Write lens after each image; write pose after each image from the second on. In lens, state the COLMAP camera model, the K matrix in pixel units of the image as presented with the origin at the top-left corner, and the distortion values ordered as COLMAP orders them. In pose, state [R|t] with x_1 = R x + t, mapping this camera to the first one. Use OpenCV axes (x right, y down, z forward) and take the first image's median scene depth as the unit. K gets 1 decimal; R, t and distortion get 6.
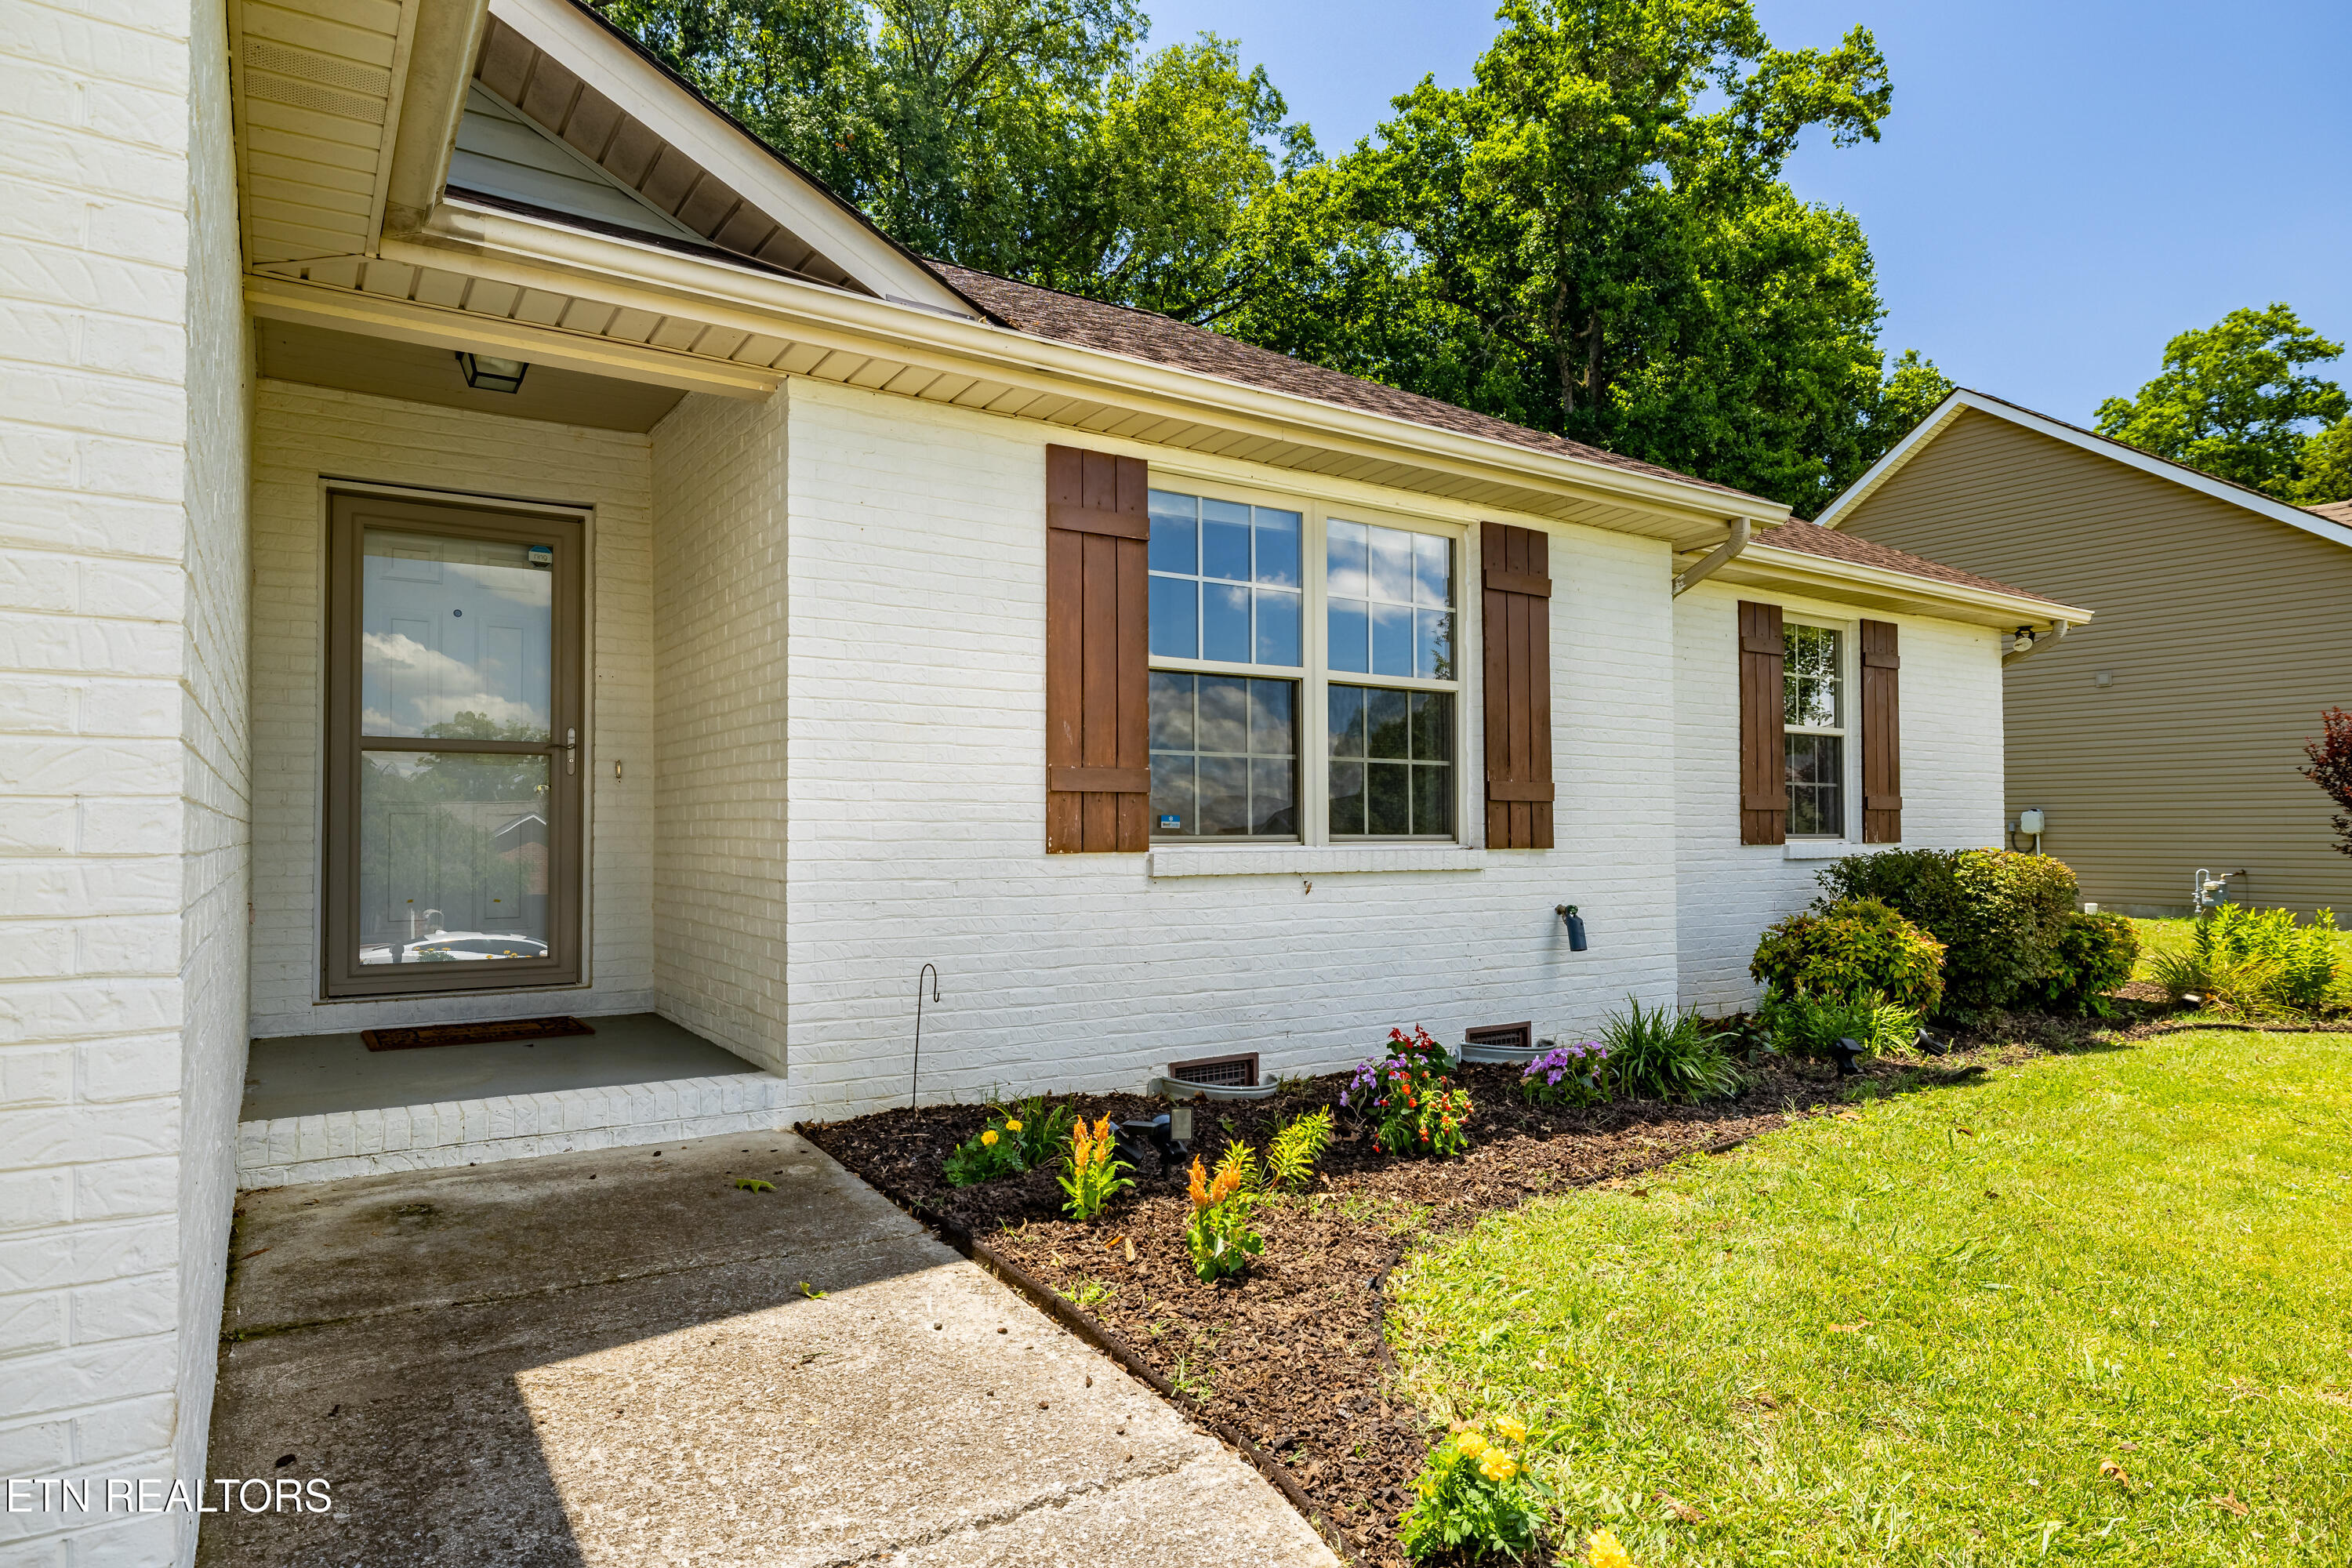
lens RADIAL K [[1319.4, 0, 1141.7], [0, 1319.4, 780.7], [0, 0, 1]] dist [0.000250, 0.000718]
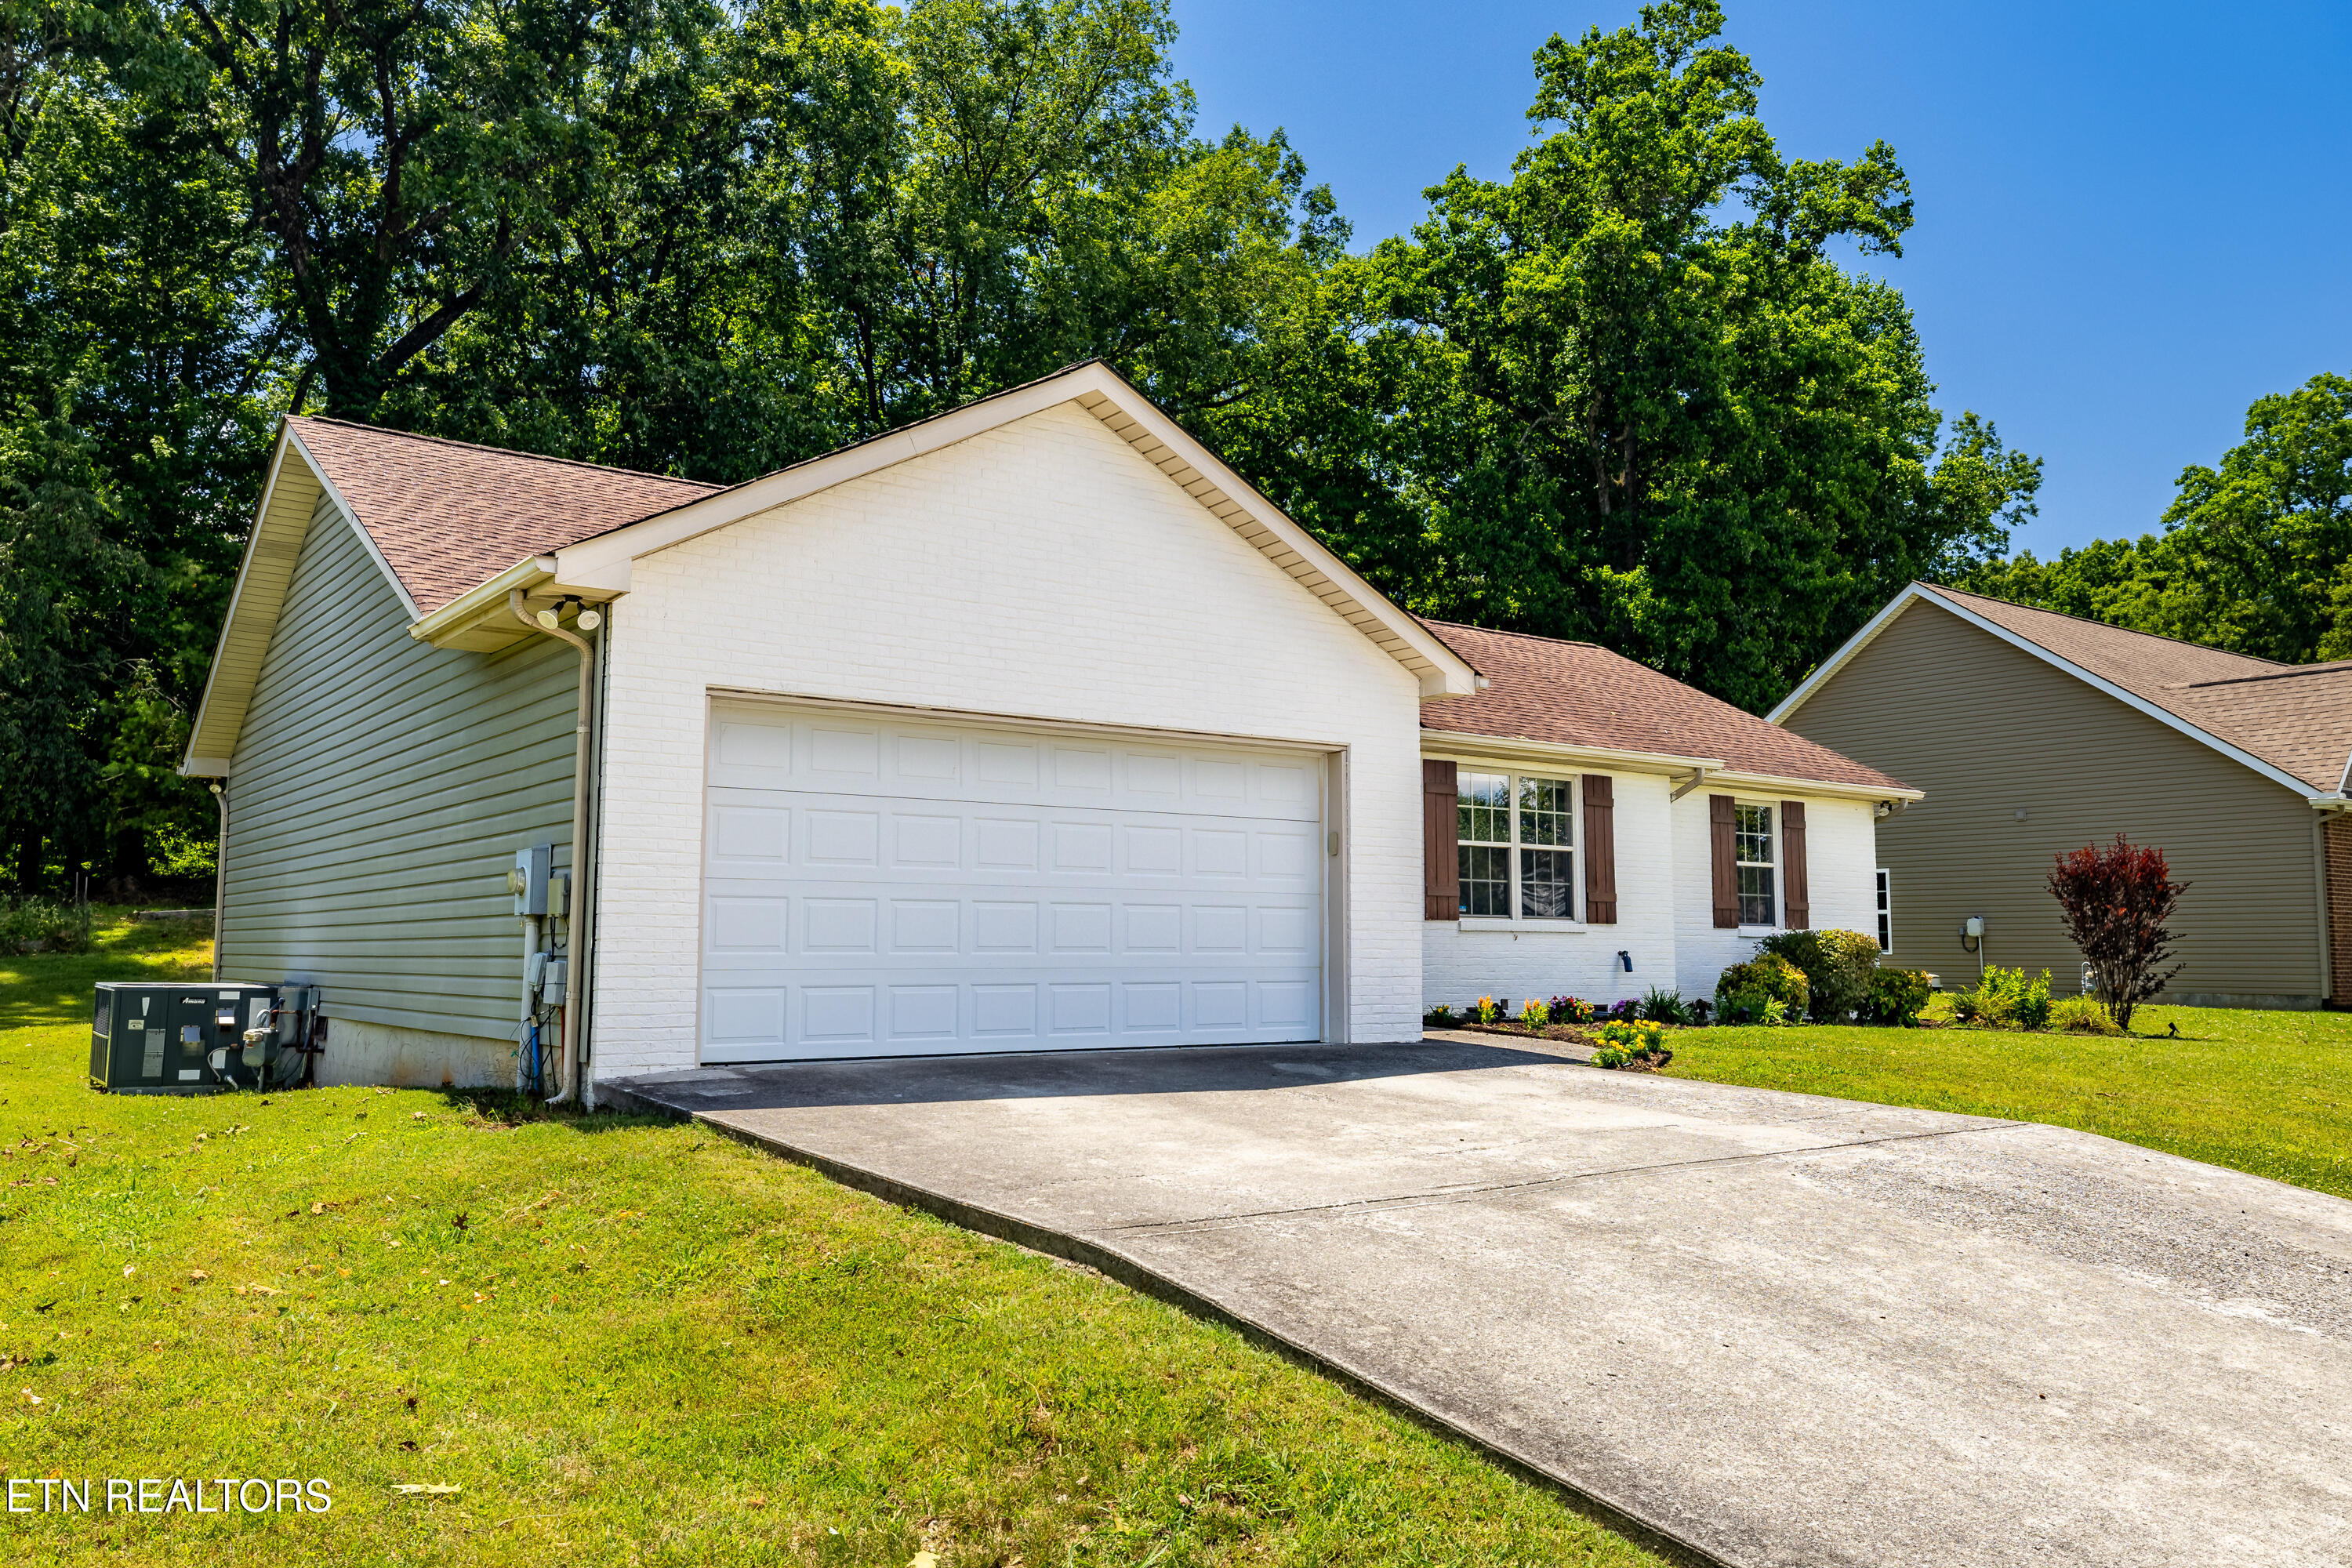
lens RADIAL K [[1797.8, 0, 1178.2], [0, 1797.8, 722.2], [0, 0, 1]] dist [-0.007024, 0.004982]
pose [[0.996681, 0.014885, 0.080030, -0.105916], [-0.007545, 0.995800, -0.091246, -0.000542], [-0.081052, 0.090339, 0.992607, -0.310764]]
